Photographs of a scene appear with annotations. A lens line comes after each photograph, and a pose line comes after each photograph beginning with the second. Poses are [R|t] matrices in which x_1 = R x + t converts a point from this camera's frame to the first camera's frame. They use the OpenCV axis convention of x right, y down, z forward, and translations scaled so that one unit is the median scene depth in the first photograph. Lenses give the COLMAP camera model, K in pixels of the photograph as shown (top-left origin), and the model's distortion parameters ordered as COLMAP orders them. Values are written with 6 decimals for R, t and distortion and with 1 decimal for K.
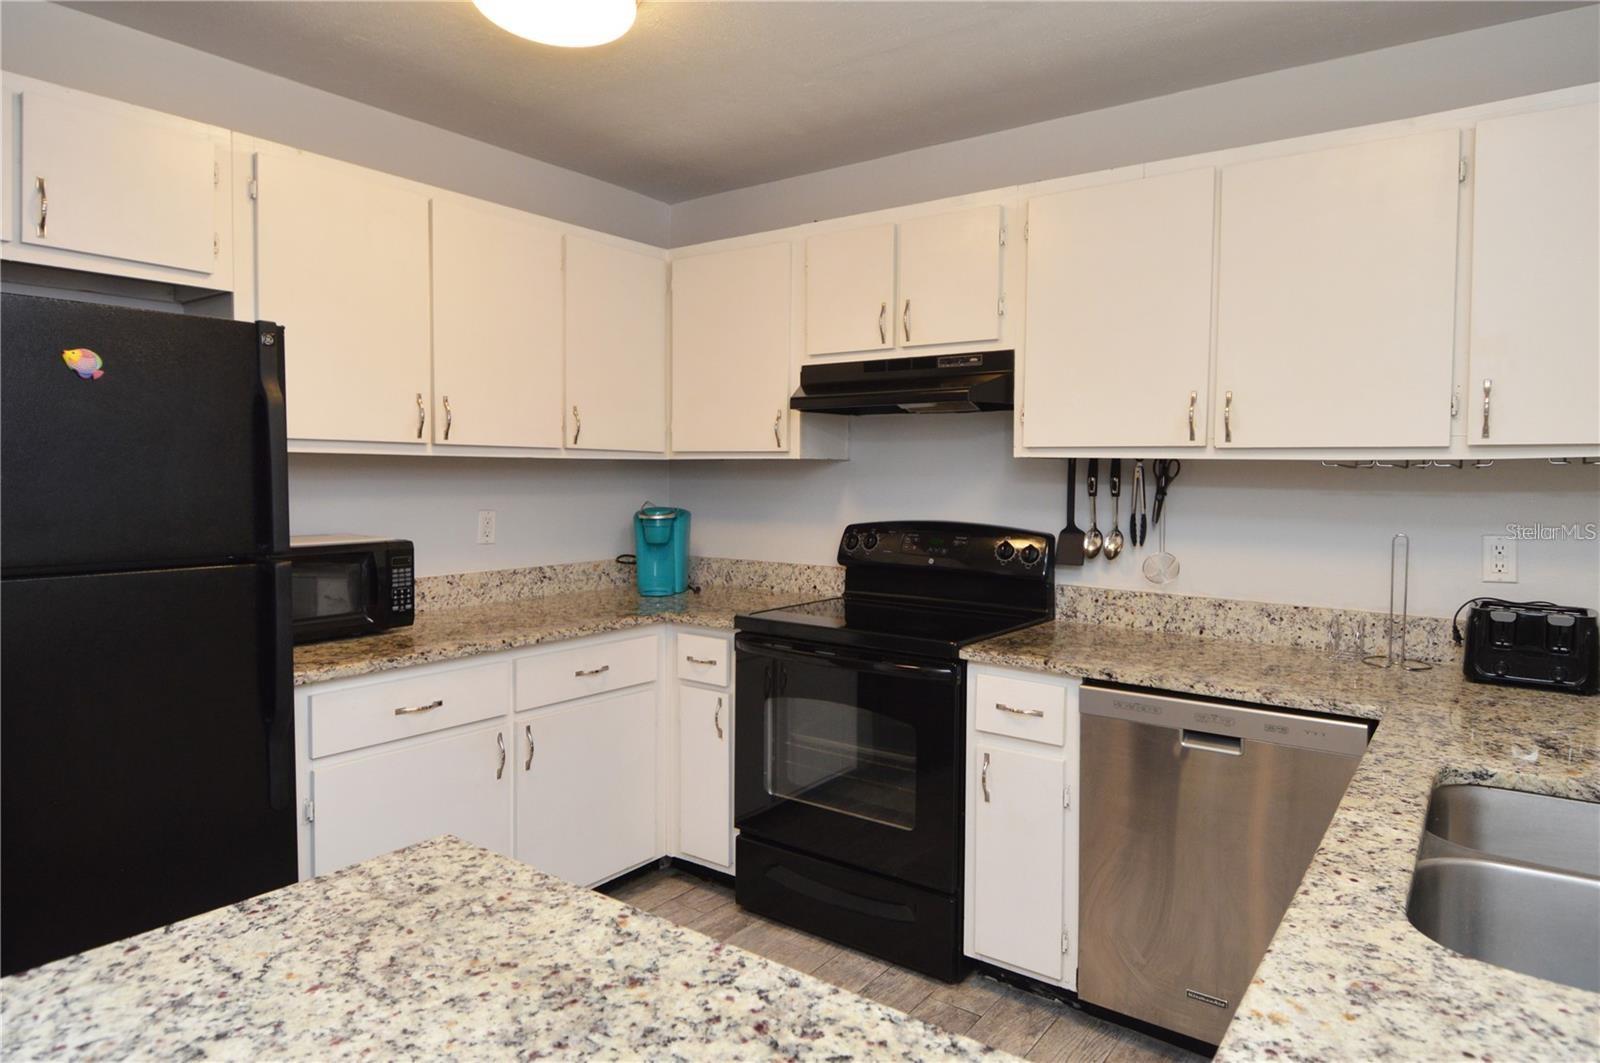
lens RADIAL K [[903.7, 0, 802.9], [0, 903.7, 514.3], [0, 0, 1]] dist [0.023826, -0.033764]
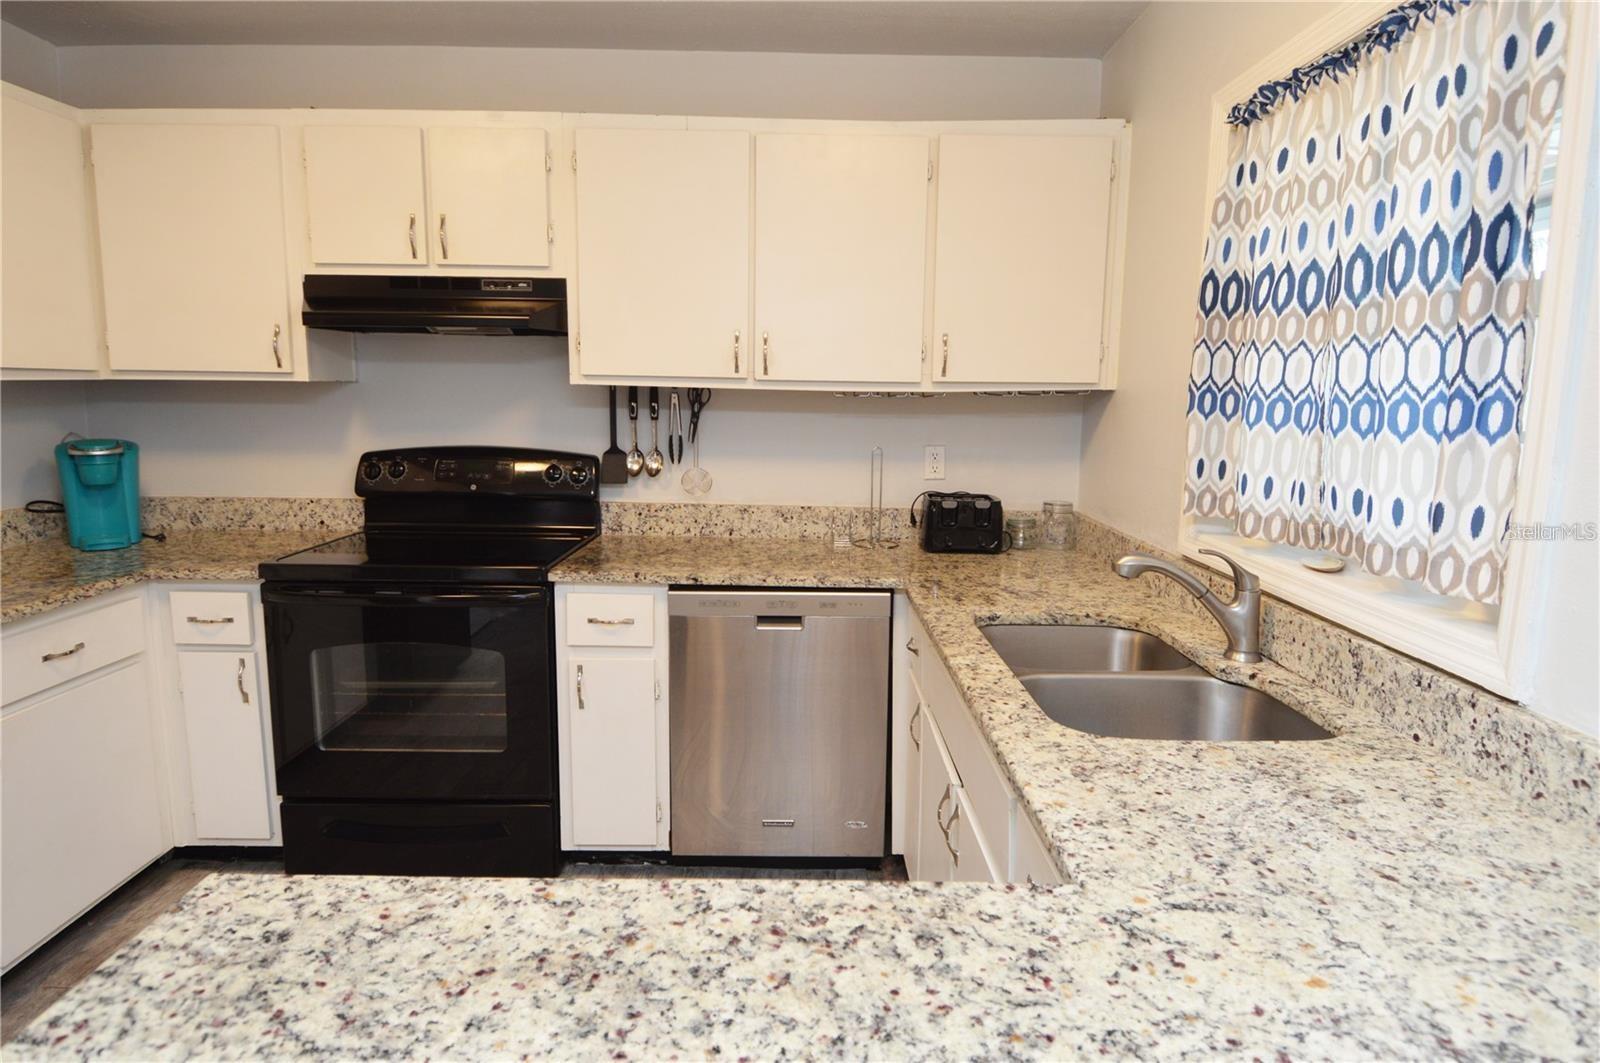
lens RADIAL K [[851.1, 0, 809.8], [0, 851.1, 518.8], [0, 0, 1]] dist [0.016014, -0.027125]
pose [[0.823223, -0.081727, 0.561805, -0.106834], [0.022744, 0.993537, 0.111206, -0.012071], [-0.567263, -0.078769, 0.819761, 0.027031]]
